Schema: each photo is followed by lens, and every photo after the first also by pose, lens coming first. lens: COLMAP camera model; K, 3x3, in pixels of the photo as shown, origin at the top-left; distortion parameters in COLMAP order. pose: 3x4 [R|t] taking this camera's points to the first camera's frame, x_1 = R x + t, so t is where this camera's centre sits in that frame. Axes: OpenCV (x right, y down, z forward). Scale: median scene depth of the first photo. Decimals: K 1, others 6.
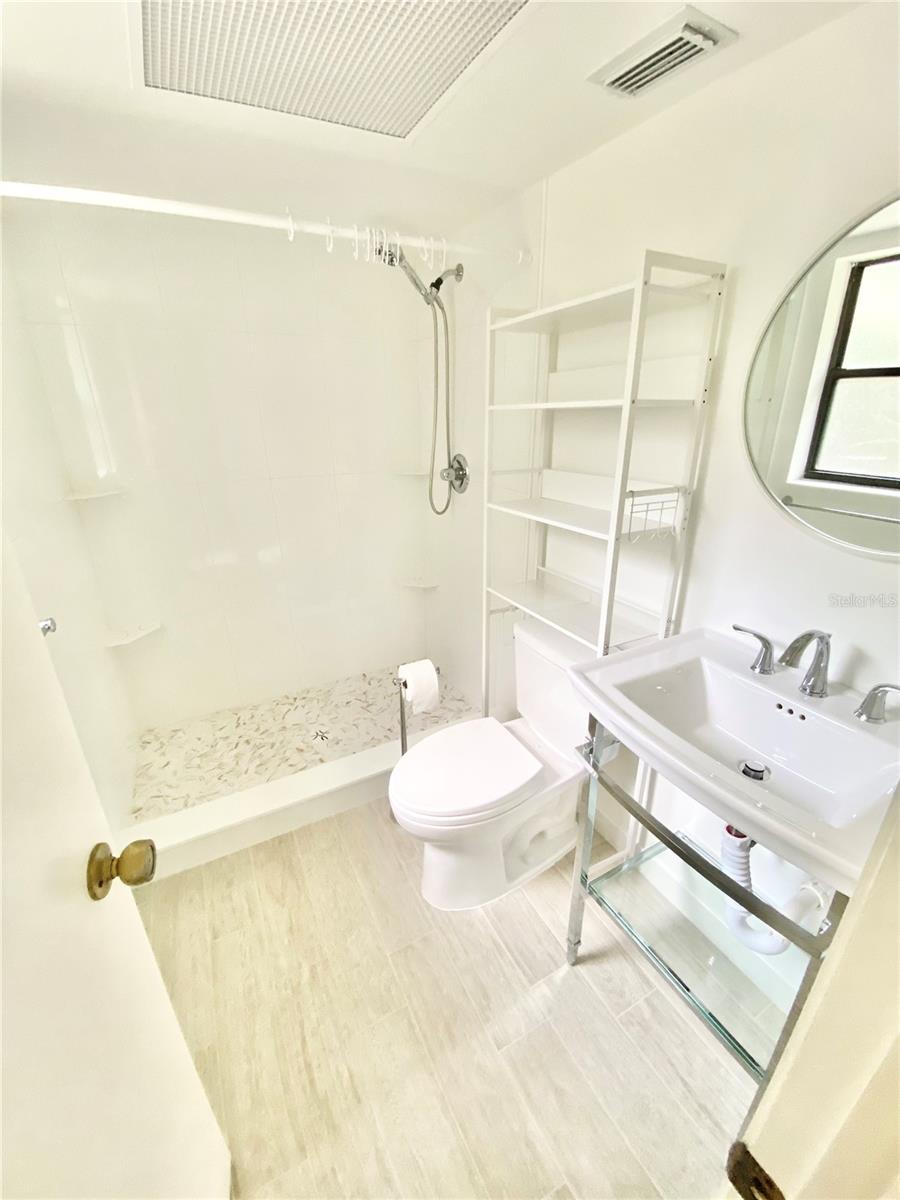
lens RADIAL K [[487.5, 0, 451.8], [0, 487.5, 601.5], [0, 0, 1]] dist [0.016198, 0.000051]
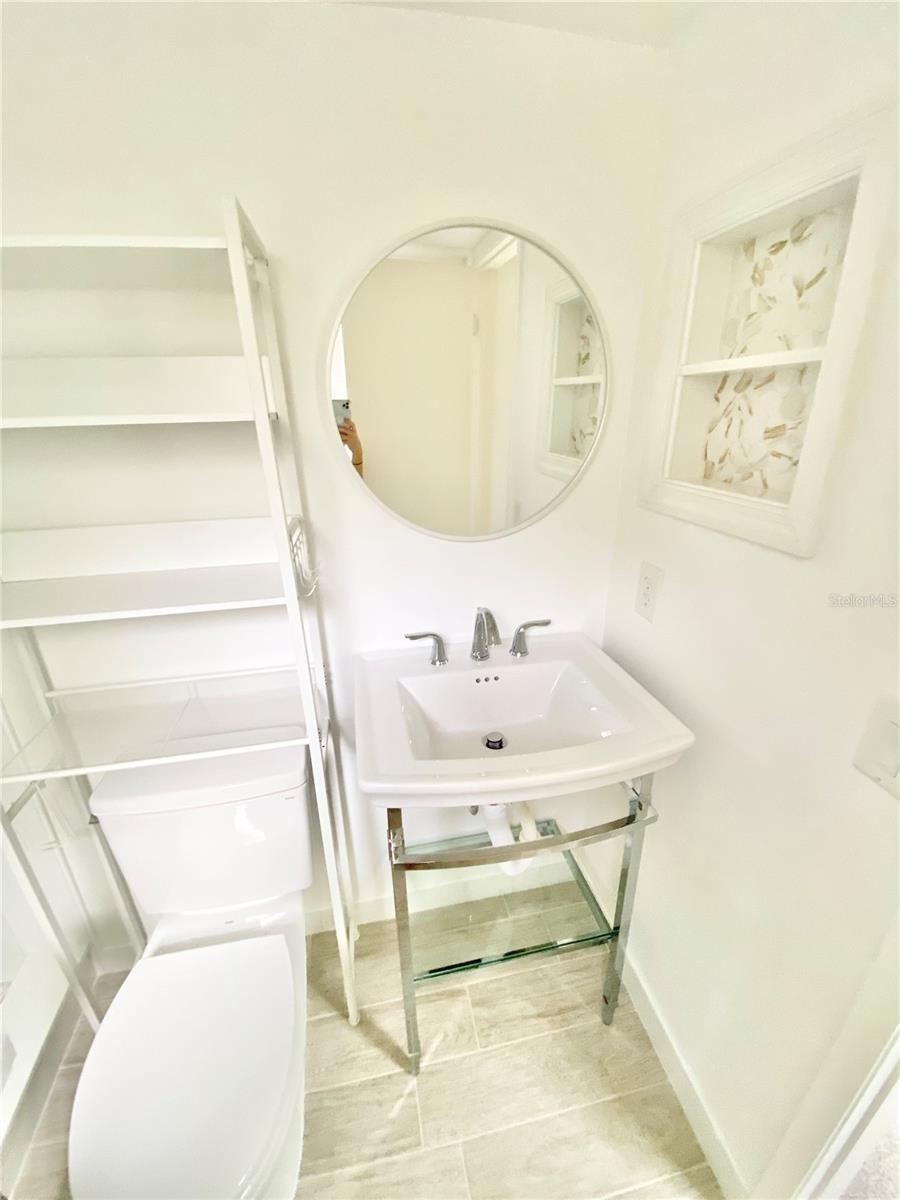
lens RADIAL K [[487.5, 0, 449.5], [0, 487.5, 601.2], [0, 0, 1]] dist [0.016198, 0.000051]
pose [[0.282023, -0.346433, 0.894677, -0.265815], [0.358560, 0.903016, 0.236635, -0.216049], [-0.889886, 0.254059, 0.378888, 0.513438]]
